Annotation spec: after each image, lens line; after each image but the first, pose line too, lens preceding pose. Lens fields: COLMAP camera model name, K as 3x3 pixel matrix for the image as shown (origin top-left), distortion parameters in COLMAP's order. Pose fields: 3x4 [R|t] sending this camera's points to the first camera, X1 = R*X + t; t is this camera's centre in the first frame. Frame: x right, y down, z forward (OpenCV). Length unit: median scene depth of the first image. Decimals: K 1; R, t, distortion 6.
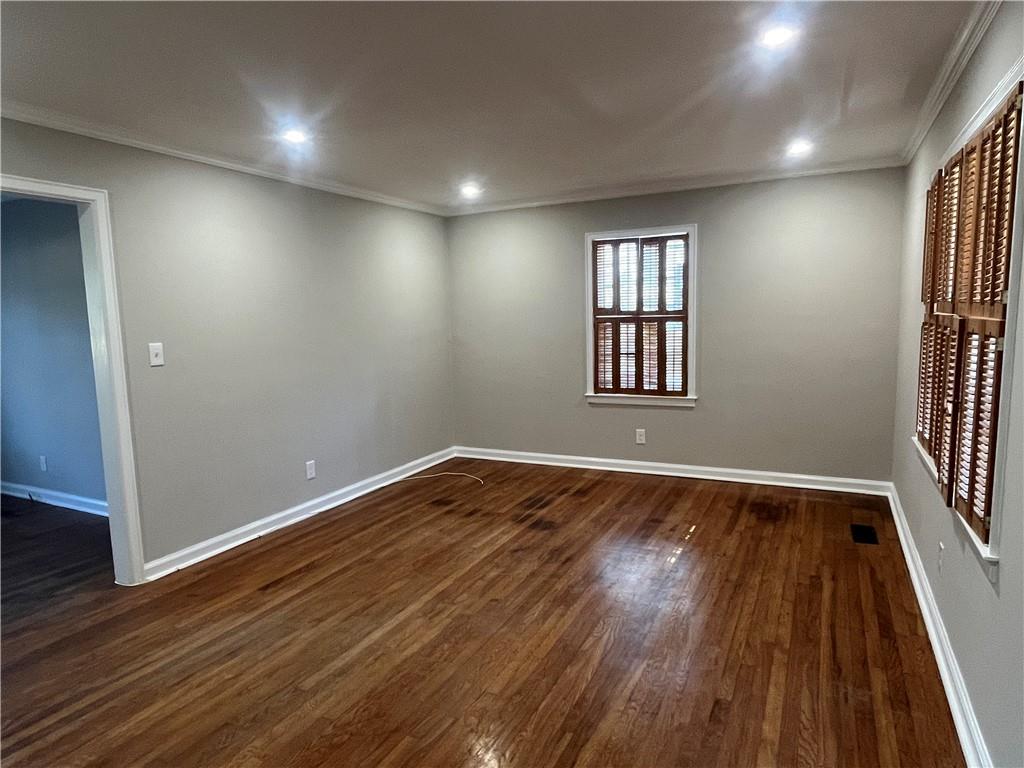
lens RADIAL K [[631.6, 0, 513.2], [0, 631.6, 386.3], [0, 0, 1]] dist [-0.002854, -0.001698]
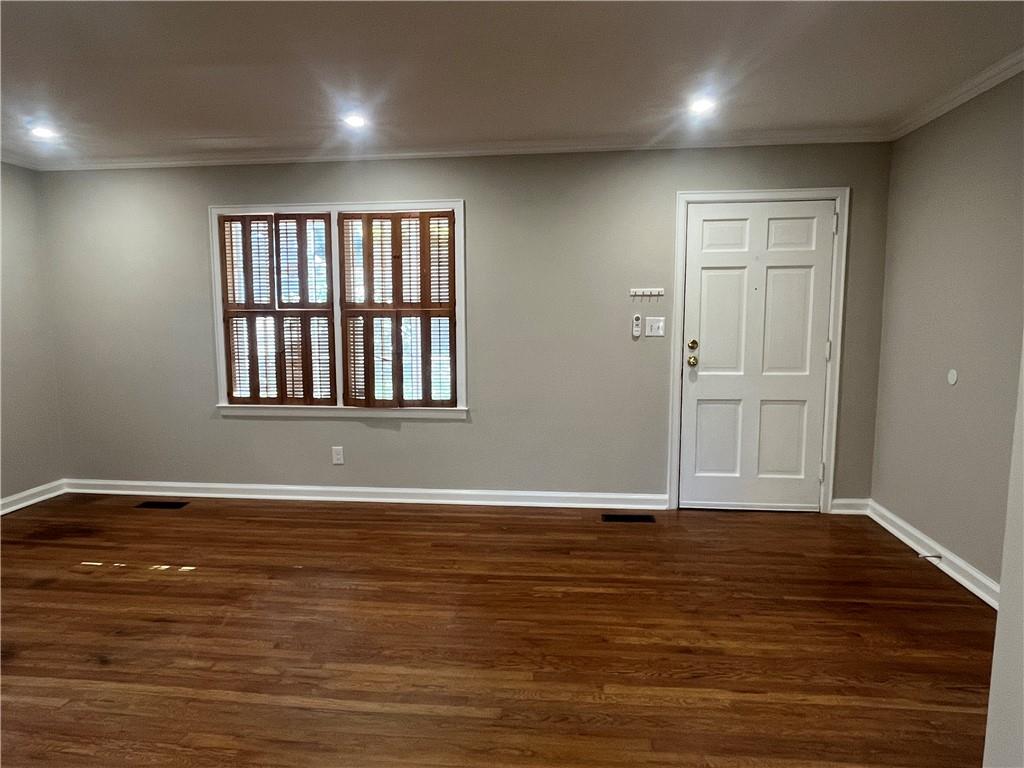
lens RADIAL K [[631.6, 0, 510.8], [0, 631.6, 382.3], [0, 0, 1]] dist [-0.002854, -0.001698]
pose [[-0.353888, -0.082289, 0.931661, -0.781789], [0.122052, 0.983541, 0.133232, -0.064752], [-0.927290, 0.160860, -0.338020, 0.839542]]
